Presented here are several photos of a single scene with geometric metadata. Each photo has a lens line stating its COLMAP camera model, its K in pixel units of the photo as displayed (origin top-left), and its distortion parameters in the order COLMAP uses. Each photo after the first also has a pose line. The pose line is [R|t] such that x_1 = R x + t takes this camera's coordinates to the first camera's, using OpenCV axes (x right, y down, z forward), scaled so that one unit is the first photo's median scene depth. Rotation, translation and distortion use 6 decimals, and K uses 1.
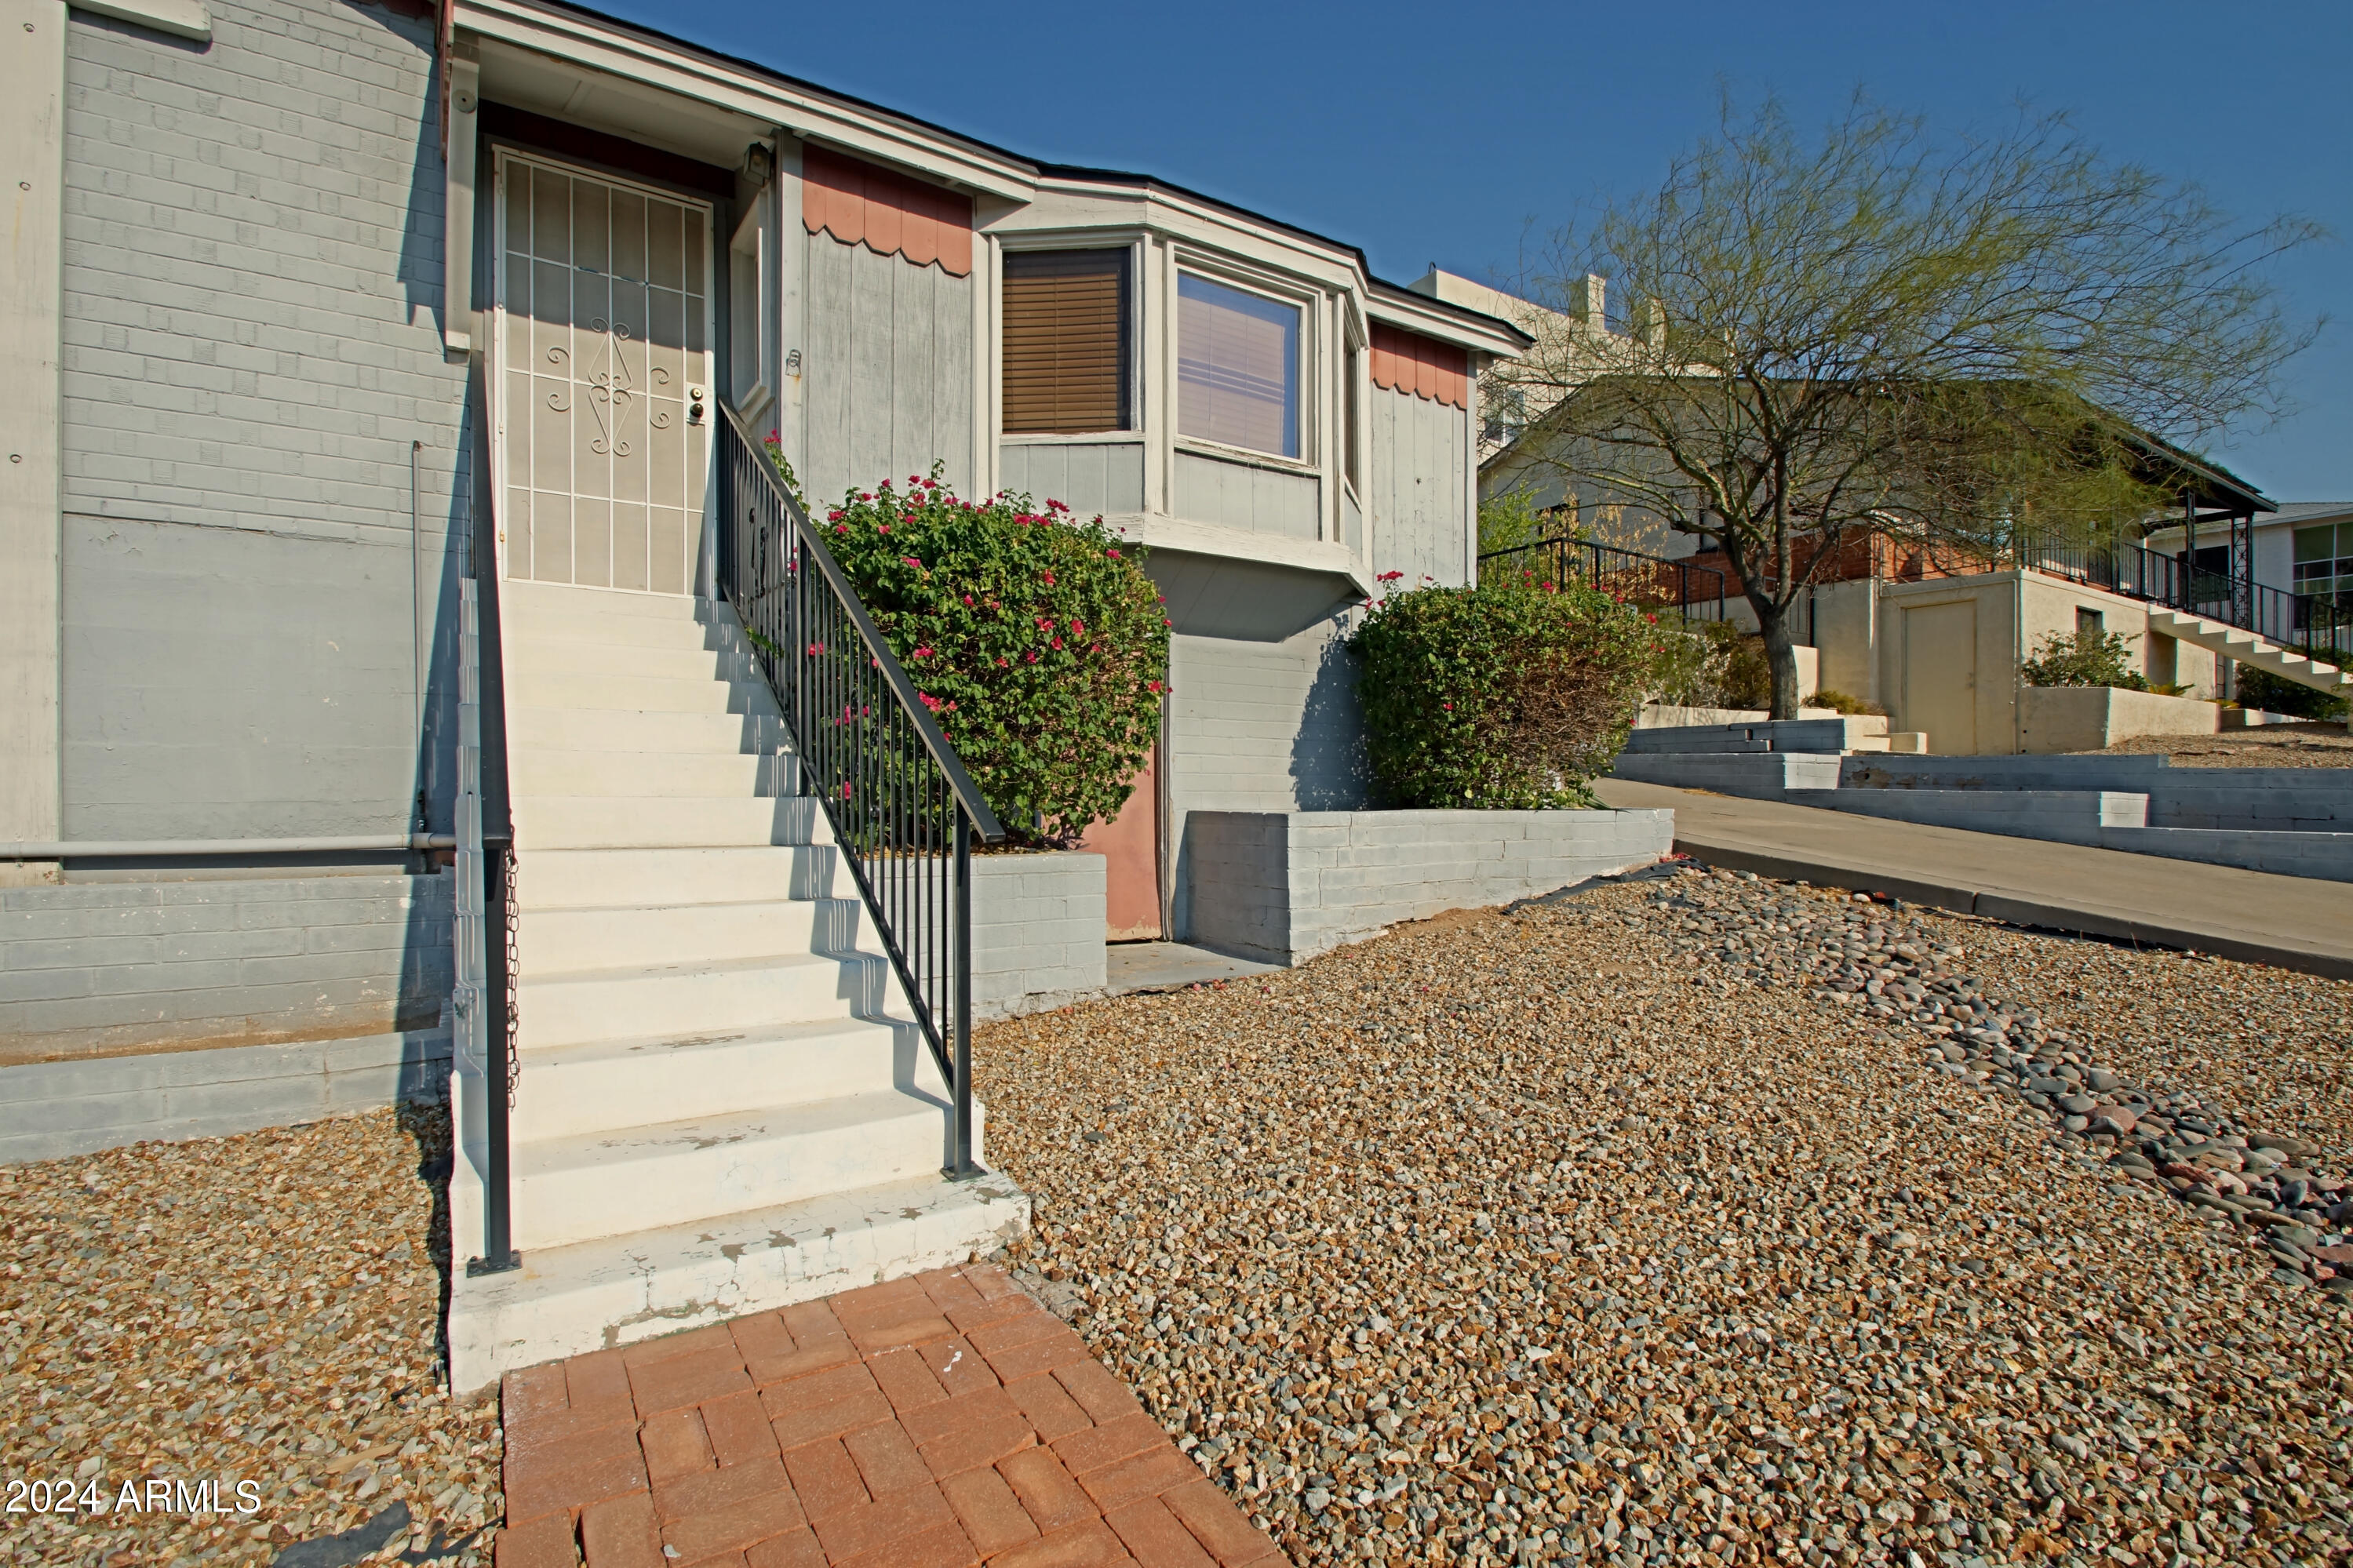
lens RADIAL K [[1092.6, 0, 1168.0], [0, 1092.6, 806.0], [0, 0, 1]] dist [-0.010073, -0.000784]
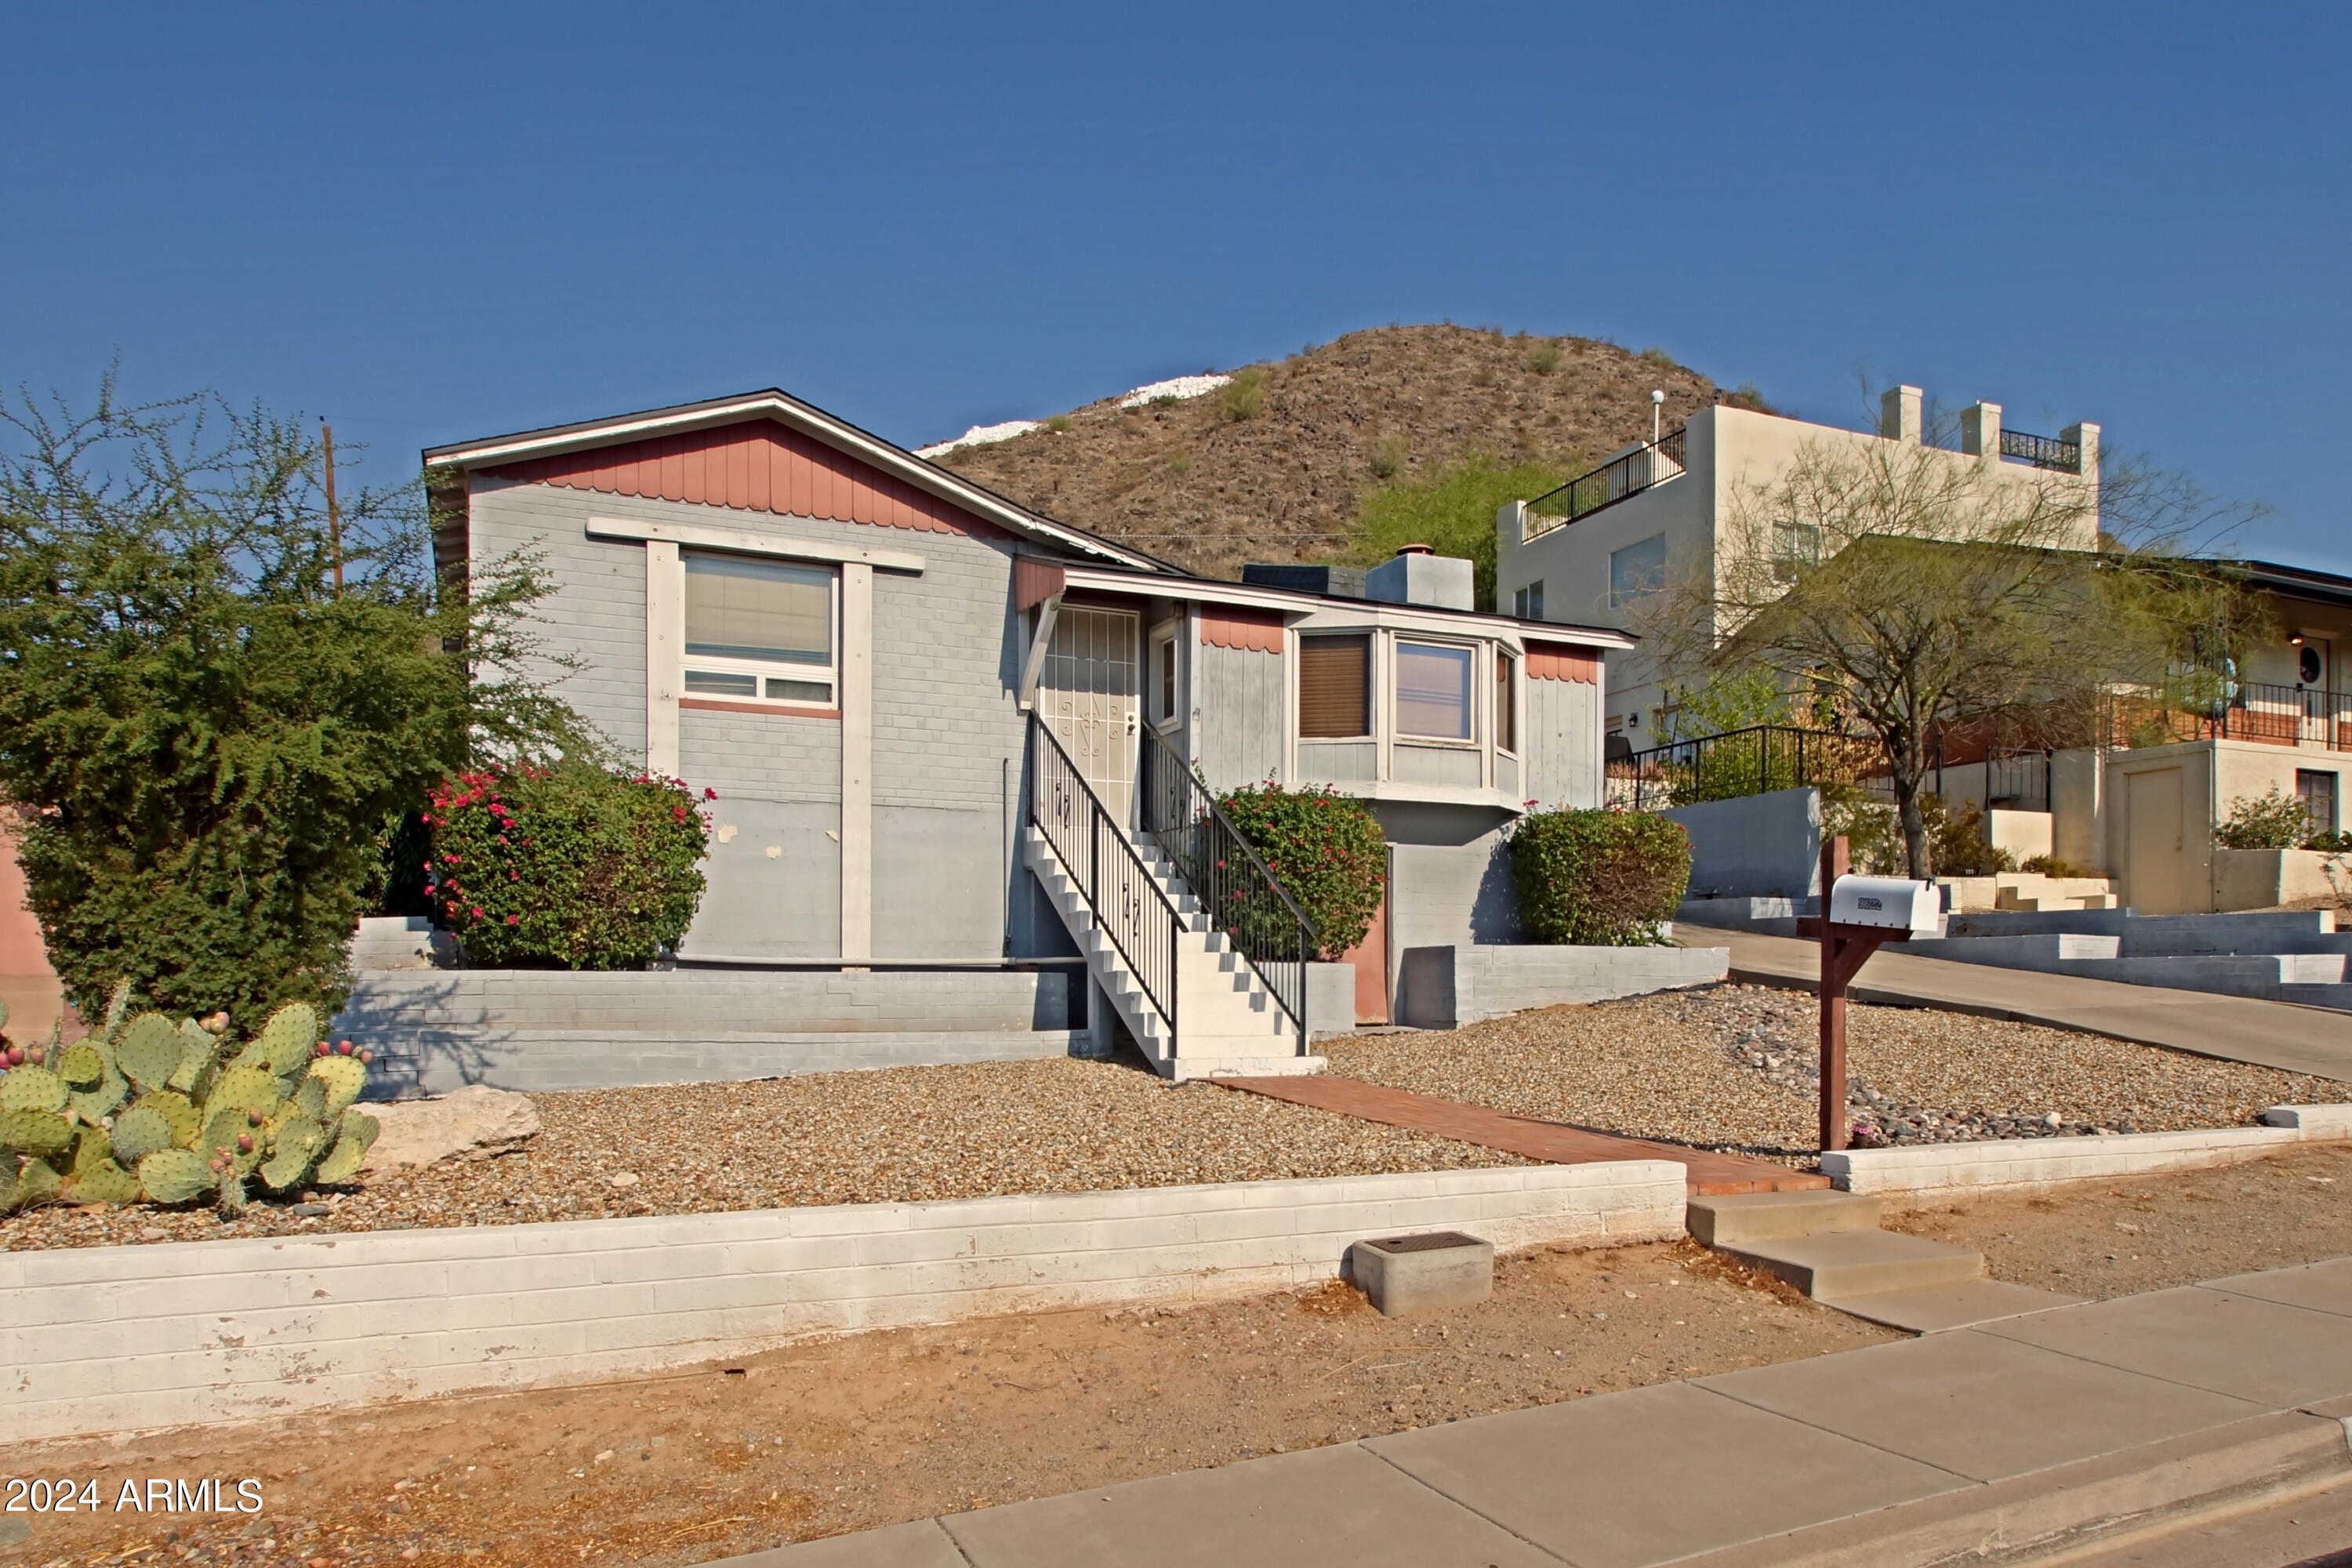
lens RADIAL K [[1655.5, 0, 1286.9], [0, 1655.5, 1004.6], [0, 0, 1]] dist [-0.003890, 0.001549]
pose [[0.994102, -0.005719, -0.108297, 0.127669], [0.004786, 0.999949, -0.008872, 0.131607], [0.108342, 0.008301, 0.994079, -1.787191]]
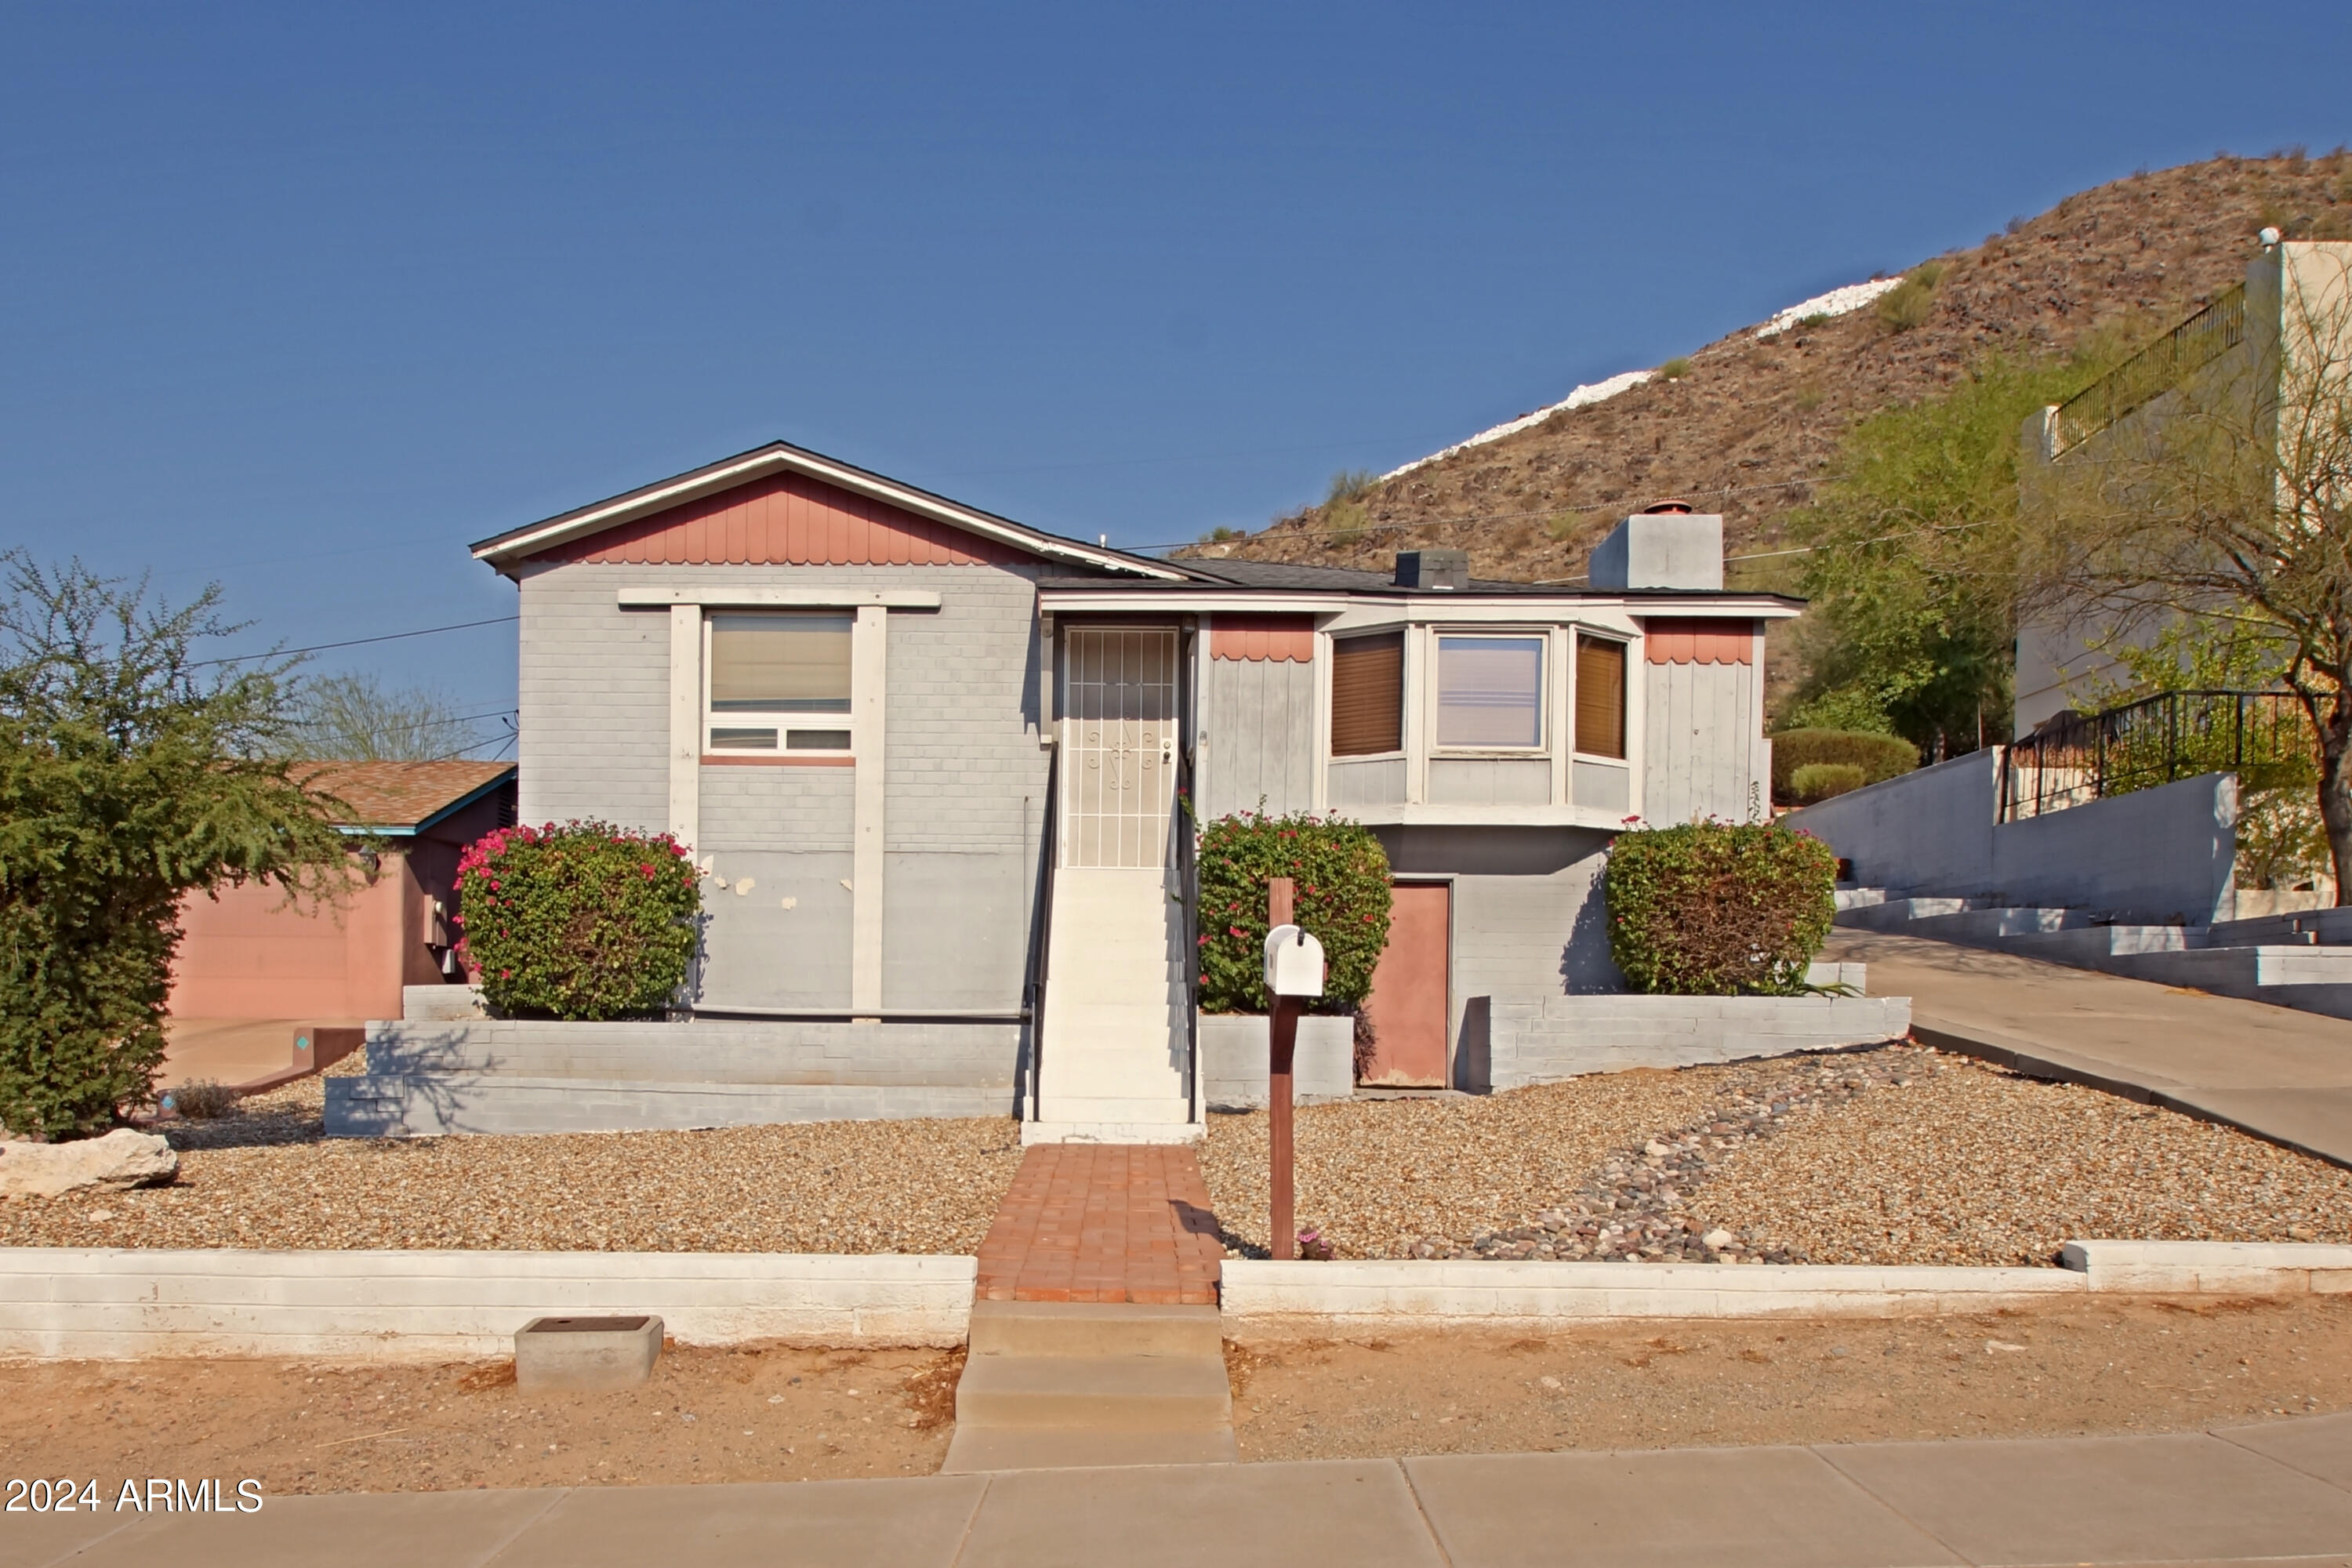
lens RADIAL K [[1871.7, 0, 1120.5], [0, 1871.7, 1061.1], [0, 0, 1]] dist [-0.004143, 0.009009]
pose [[0.841564, 0.010608, -0.540053, 1.091124], [-0.012123, 0.999926, 0.000750, 0.105328], [0.540021, 0.005916, 0.841630, -1.487960]]
